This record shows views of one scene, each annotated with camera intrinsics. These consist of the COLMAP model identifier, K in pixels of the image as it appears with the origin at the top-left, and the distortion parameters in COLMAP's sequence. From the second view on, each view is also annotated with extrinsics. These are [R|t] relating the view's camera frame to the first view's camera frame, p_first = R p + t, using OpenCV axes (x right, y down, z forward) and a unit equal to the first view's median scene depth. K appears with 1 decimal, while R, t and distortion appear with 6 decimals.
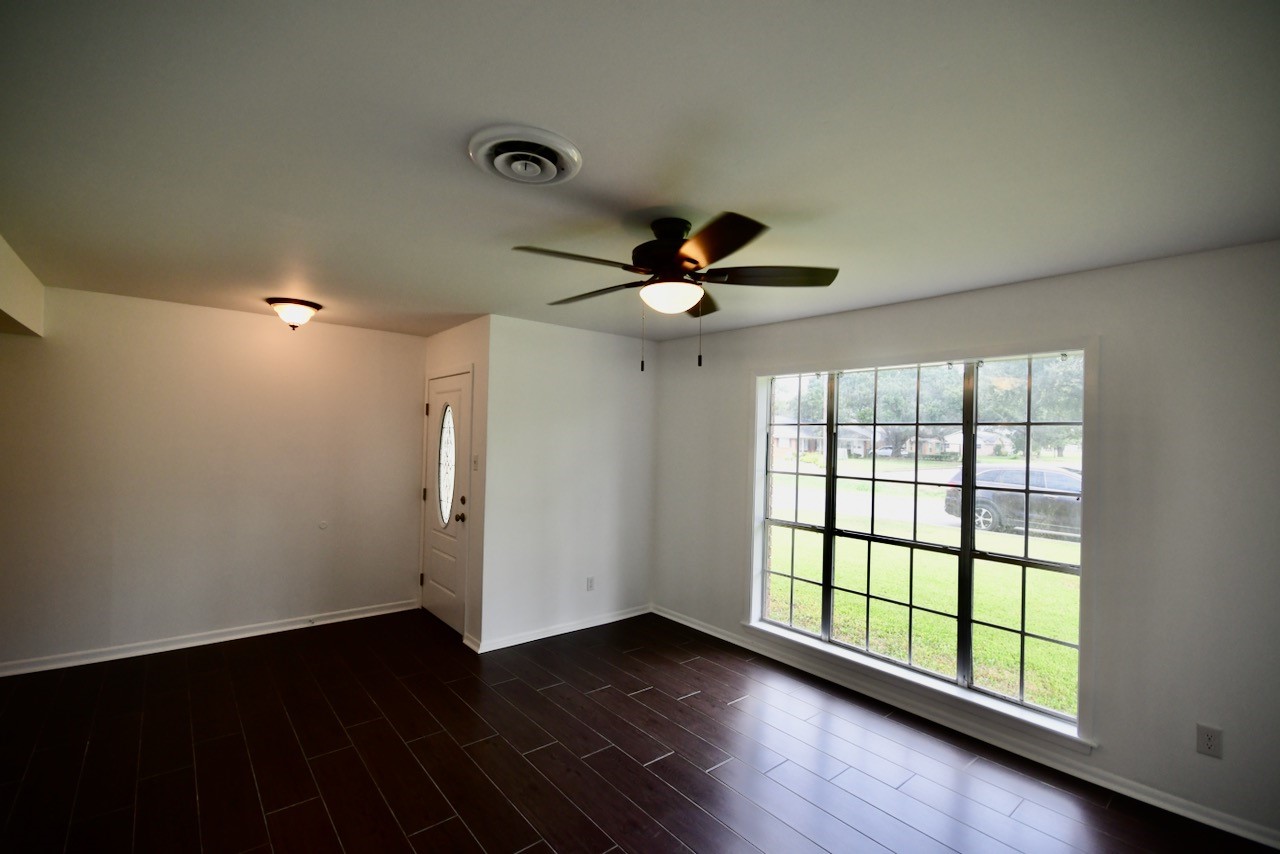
lens RADIAL K [[561.4, 0, 640.0], [0, 561.4, 427.0], [0, 0, 1]] dist [0.001408, -0.010153]
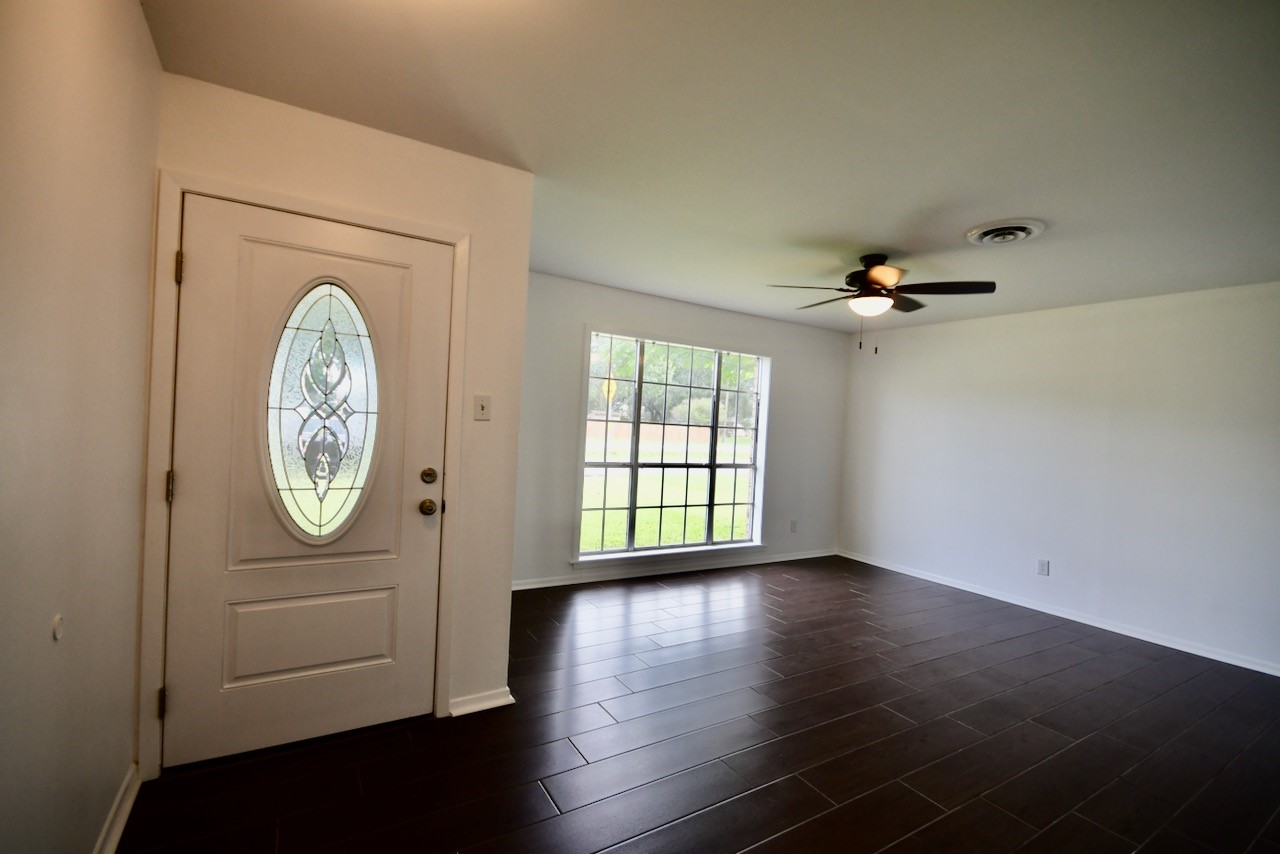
lens RADIAL K [[561.4, 0, 640.0], [0, 561.4, 427.0], [0, 0, 1]] dist [0.001408, -0.010153]
pose [[0.149459, -0.020995, 0.988545, -0.929526], [-0.067004, 0.997261, 0.031311, 0.058769], [-0.986495, -0.070916, 0.147643, 0.813794]]
